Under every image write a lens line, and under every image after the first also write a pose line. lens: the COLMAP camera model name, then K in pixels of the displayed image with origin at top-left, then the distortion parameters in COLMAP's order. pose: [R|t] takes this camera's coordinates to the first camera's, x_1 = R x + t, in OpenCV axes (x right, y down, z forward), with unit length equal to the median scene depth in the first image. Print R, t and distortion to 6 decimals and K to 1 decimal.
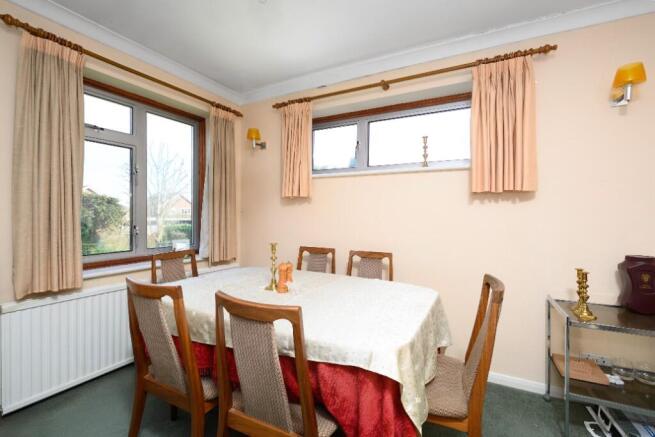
lens RADIAL K [[278.3, 0, 328.8], [0, 278.3, 217.6], [0, 0, 1]] dist [0.002903, 0.000566]
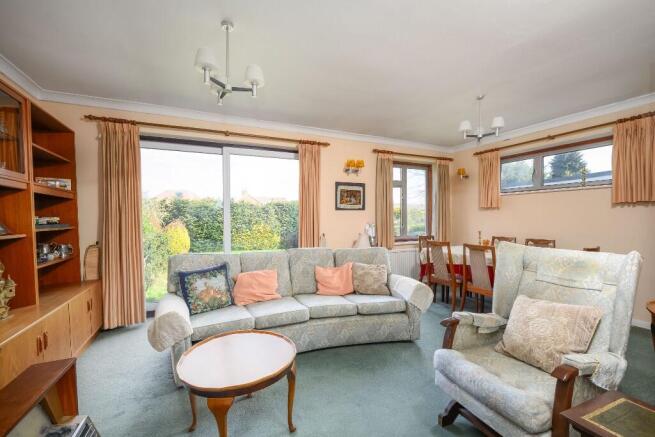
lens RADIAL K [[278.3, 0, 345.6], [0, 278.3, 225.9], [0, 0, 1]] dist [0.002903, 0.000566]
pose [[0.840252, -0.000584, -0.542195, 0.071734], [0.011247, 0.999803, 0.016354, 0.001307], [0.542079, -0.019839, 0.840093, -0.977033]]
